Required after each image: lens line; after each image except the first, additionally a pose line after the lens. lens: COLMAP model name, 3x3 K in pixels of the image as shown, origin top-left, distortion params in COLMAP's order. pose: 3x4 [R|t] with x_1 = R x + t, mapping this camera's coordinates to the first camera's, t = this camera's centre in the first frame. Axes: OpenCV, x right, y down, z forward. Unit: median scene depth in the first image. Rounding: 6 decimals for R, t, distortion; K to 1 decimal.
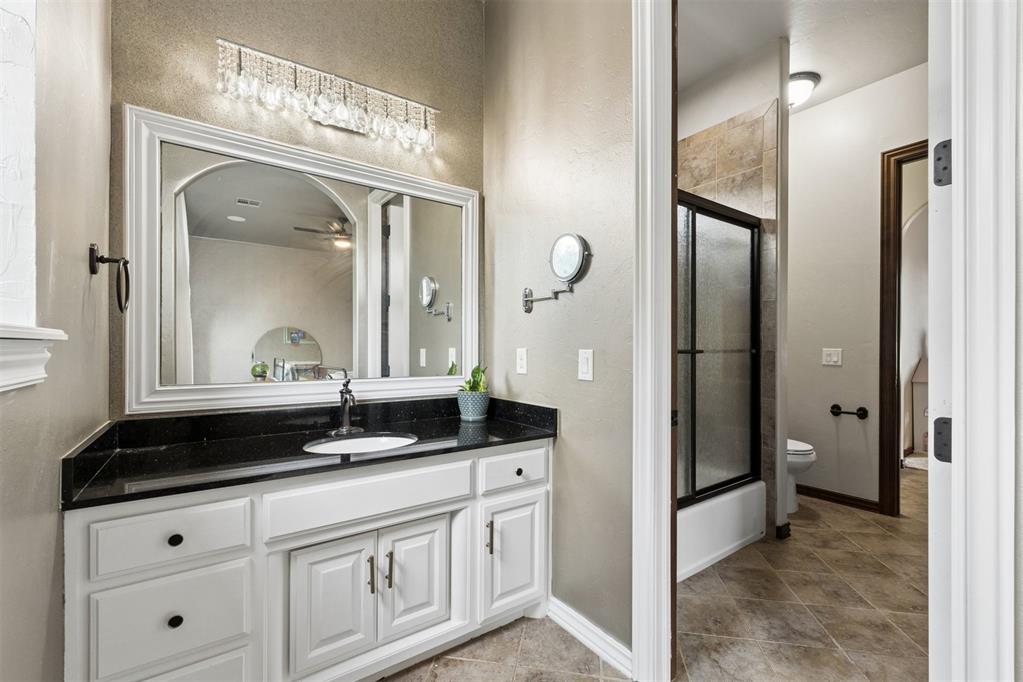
lens RADIAL K [[430.6, 0, 510.6], [0, 430.6, 344.1], [0, 0, 1]] dist [-0.015318, -0.000173]
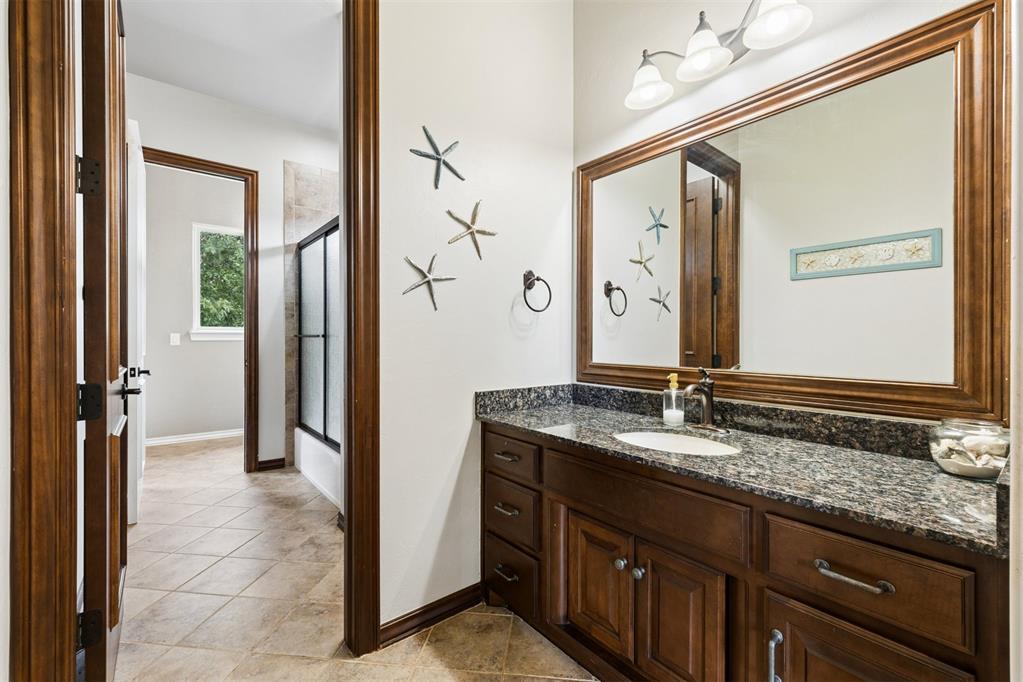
lens RADIAL K [[430.6, 0, 511.4], [0, 430.6, 339.2], [0, 0, 1]] dist [-0.015318, -0.000173]
pose [[0.081177, 0.002981, -0.996695, 1.725023], [0.000289, 0.999995, 0.003014, 0.019765], [0.996700, -0.000533, 0.081176, 1.366660]]
